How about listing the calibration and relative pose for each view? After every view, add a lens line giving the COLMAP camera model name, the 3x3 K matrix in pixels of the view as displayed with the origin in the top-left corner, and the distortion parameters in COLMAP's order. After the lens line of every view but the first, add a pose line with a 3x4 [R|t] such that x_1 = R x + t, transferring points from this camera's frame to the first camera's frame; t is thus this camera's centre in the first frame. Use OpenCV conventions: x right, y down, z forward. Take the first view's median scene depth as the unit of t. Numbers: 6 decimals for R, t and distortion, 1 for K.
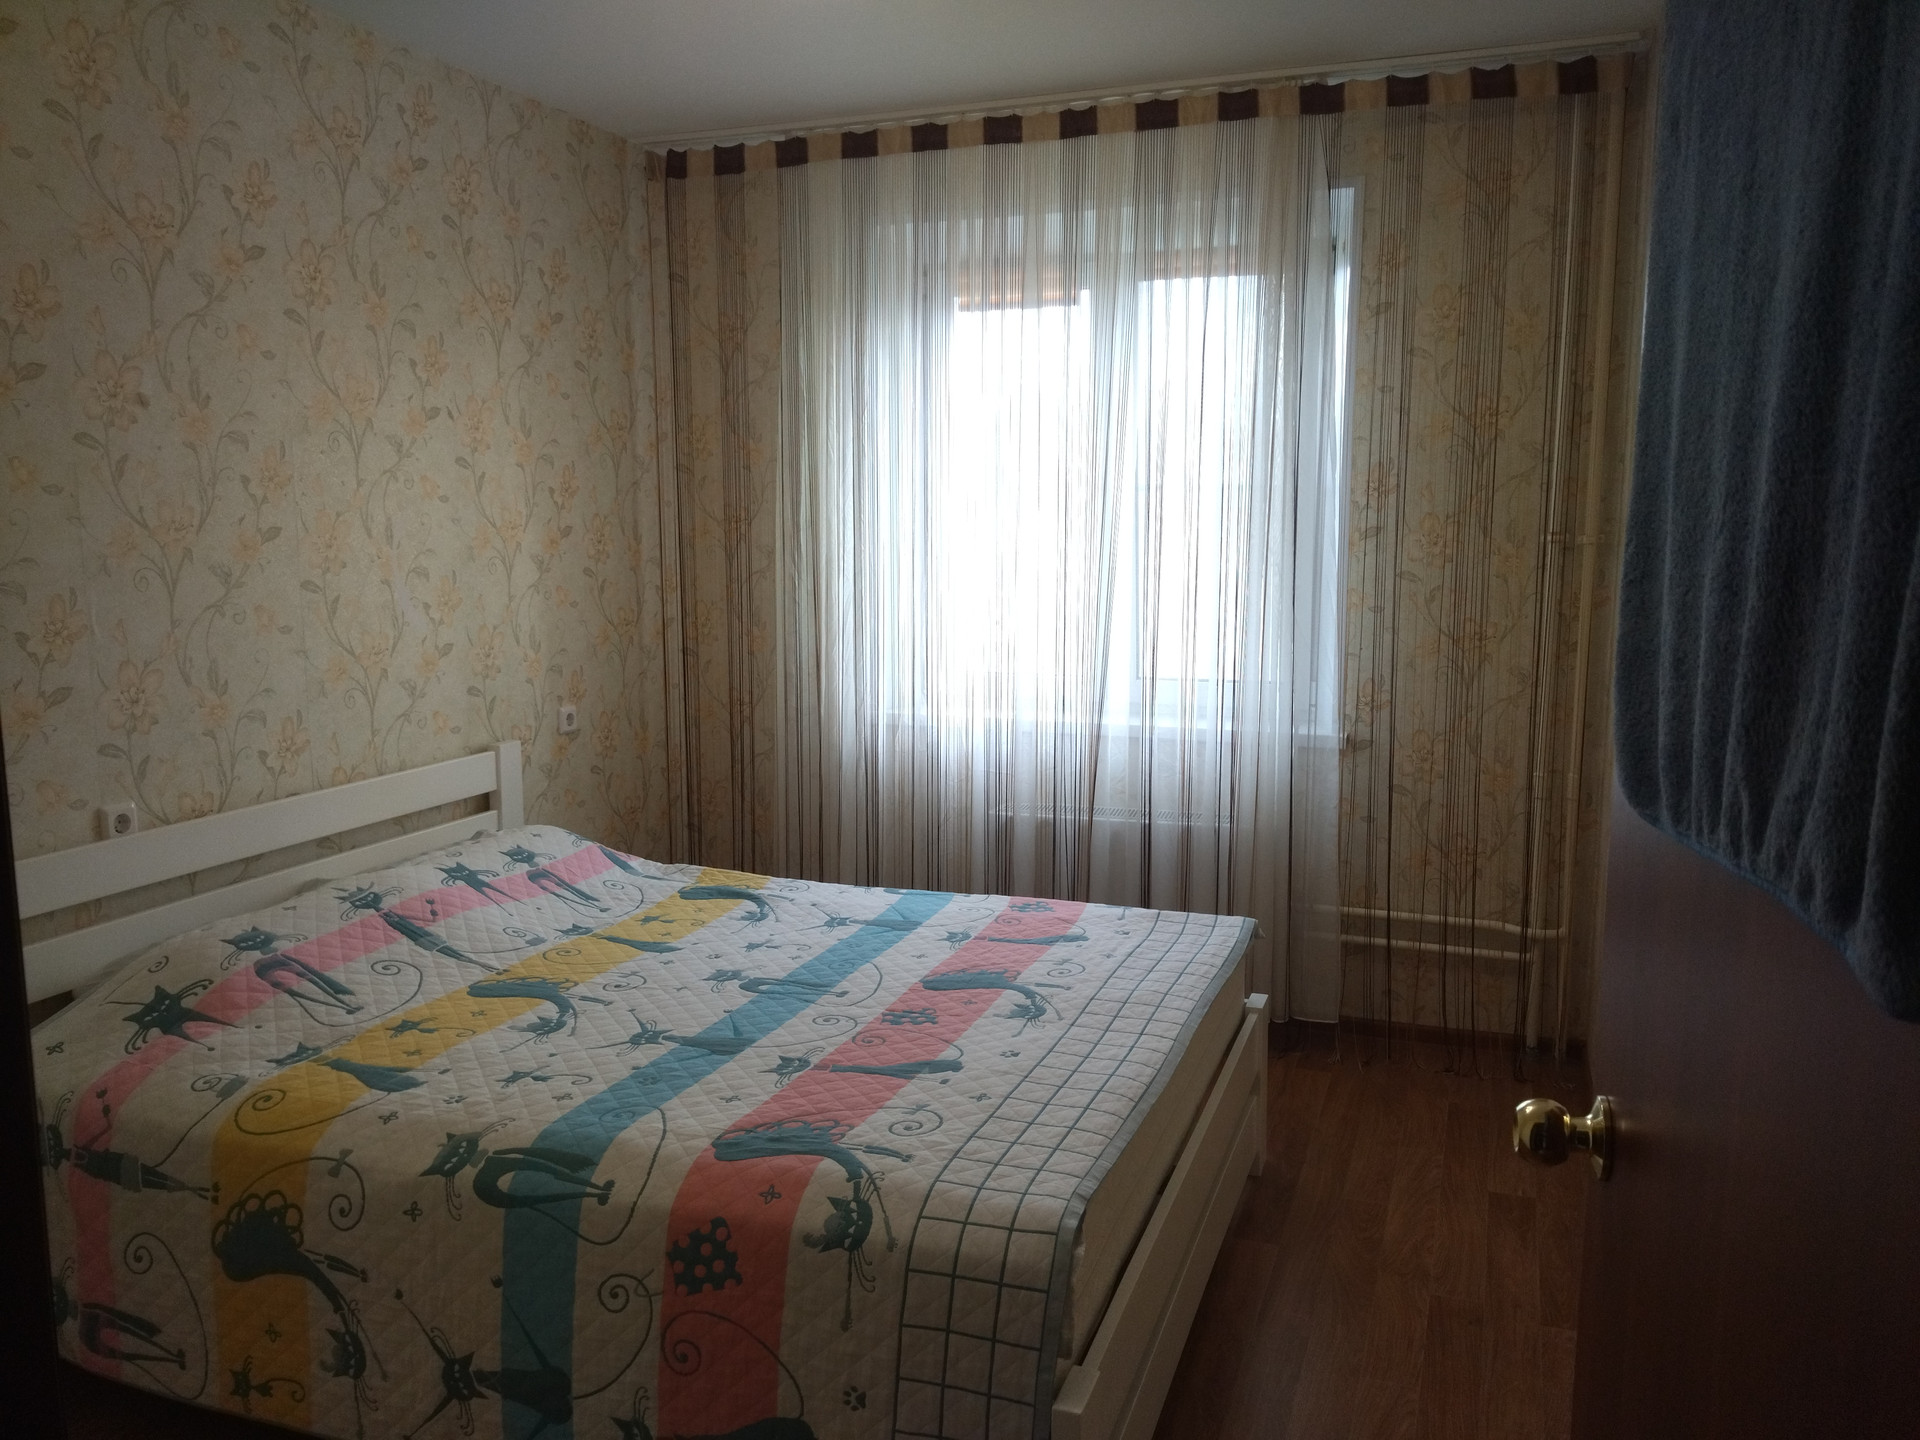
lens RADIAL K [[1455.0, 0, 960.0], [0, 1455.0, 720.0], [0, 0, 1]] dist [-0.003879, 0.000068]
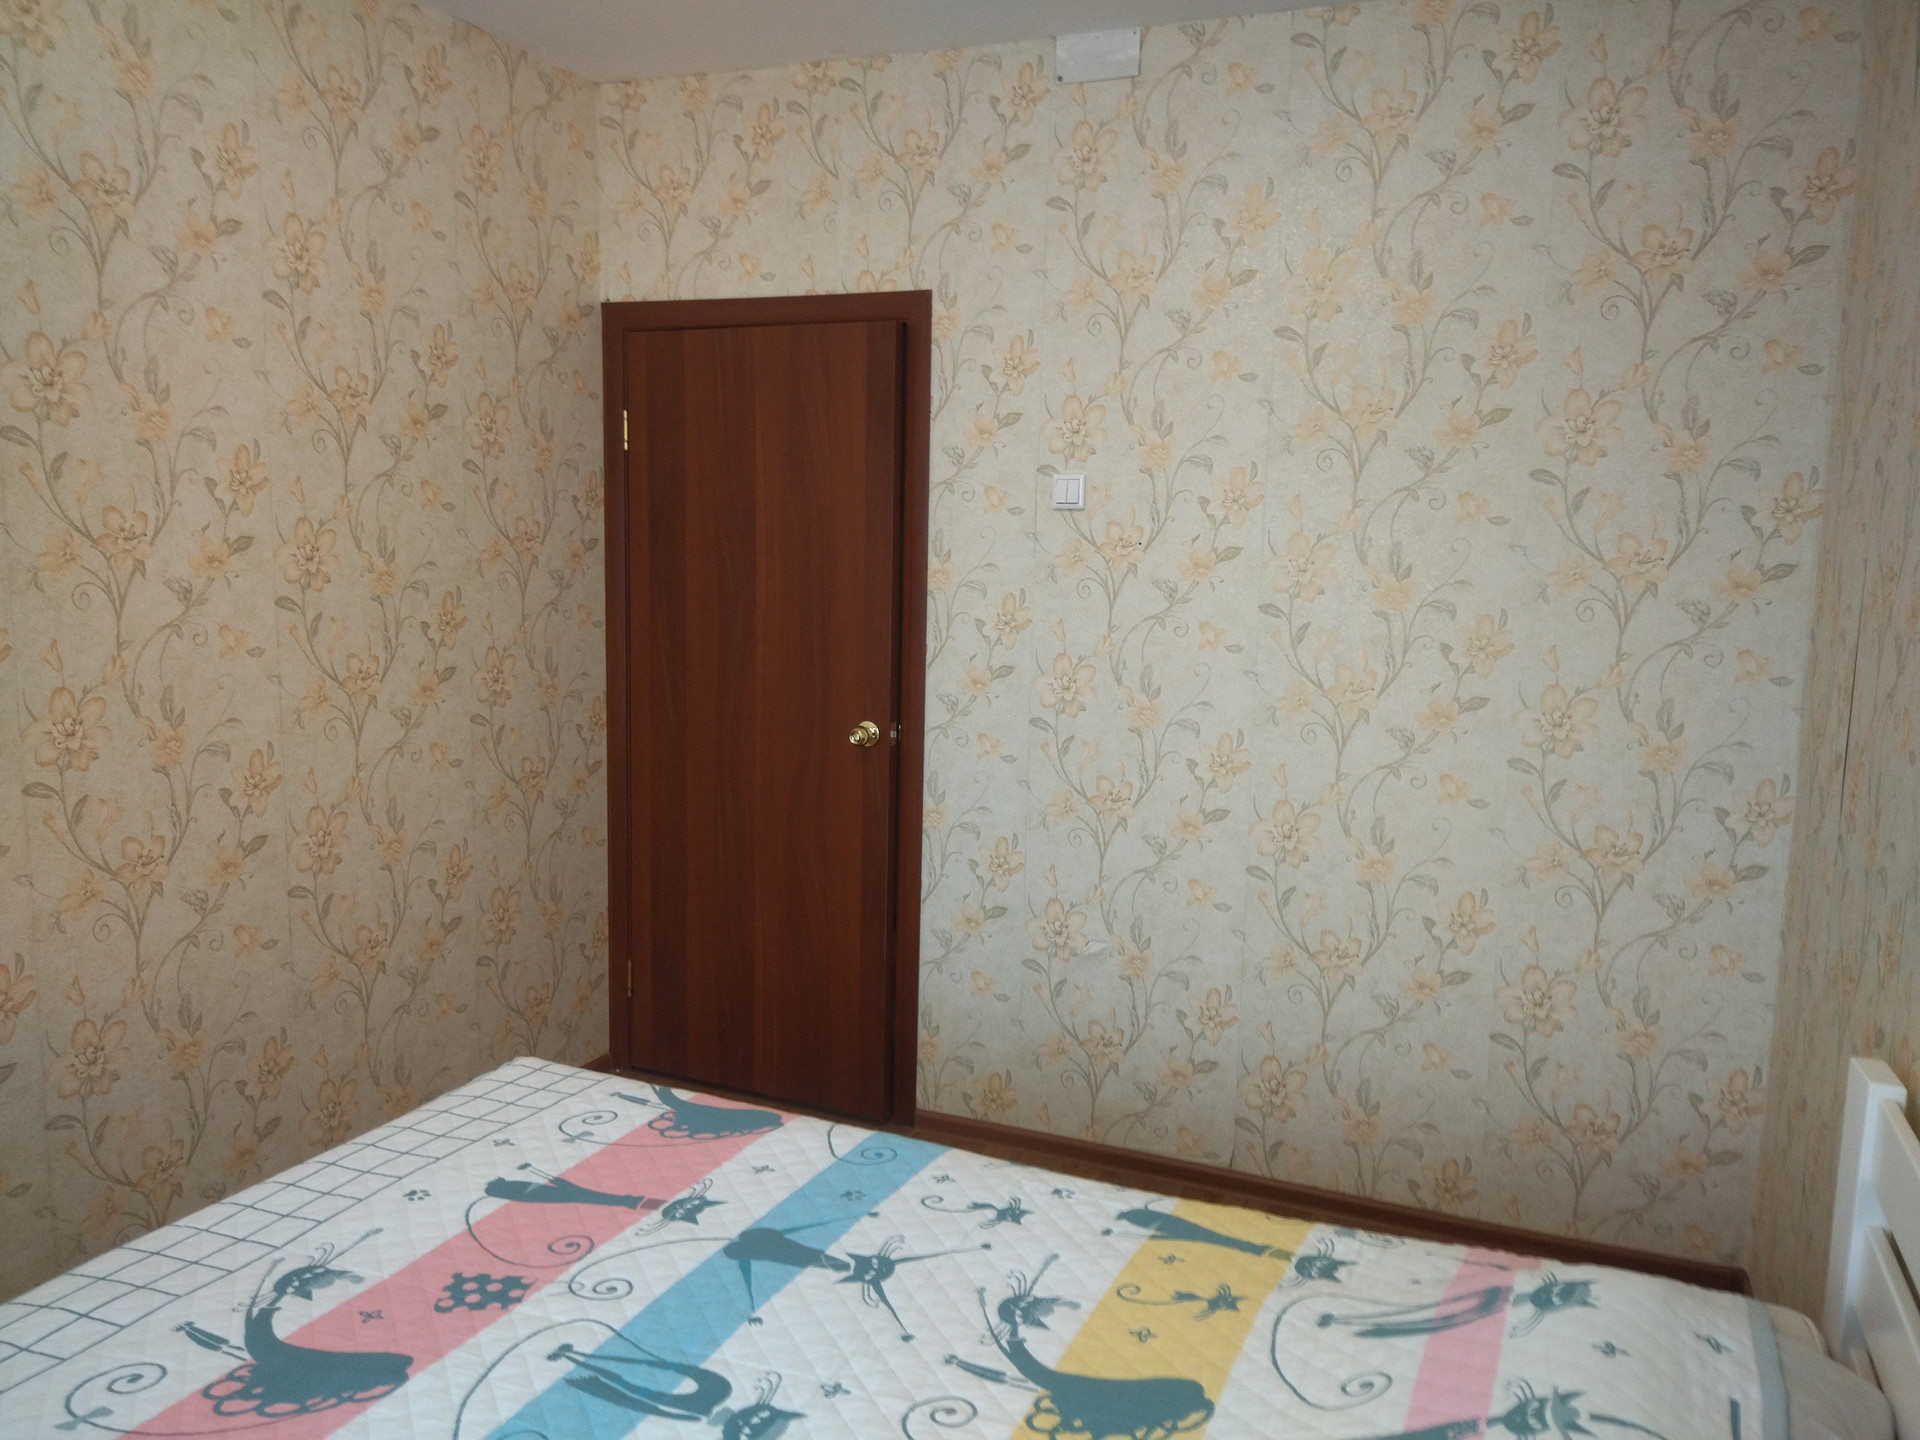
lens RADIAL K [[1455.0, 0, 960.0], [0, 1455.0, 720.0], [0, 0, 1]] dist [-0.003879, 0.000068]
pose [[-0.998206, -0.032484, 0.050298, -0.288356], [-0.017848, 0.963279, 0.267910, -0.239060], [-0.057153, 0.266532, -0.962130, 1.627311]]
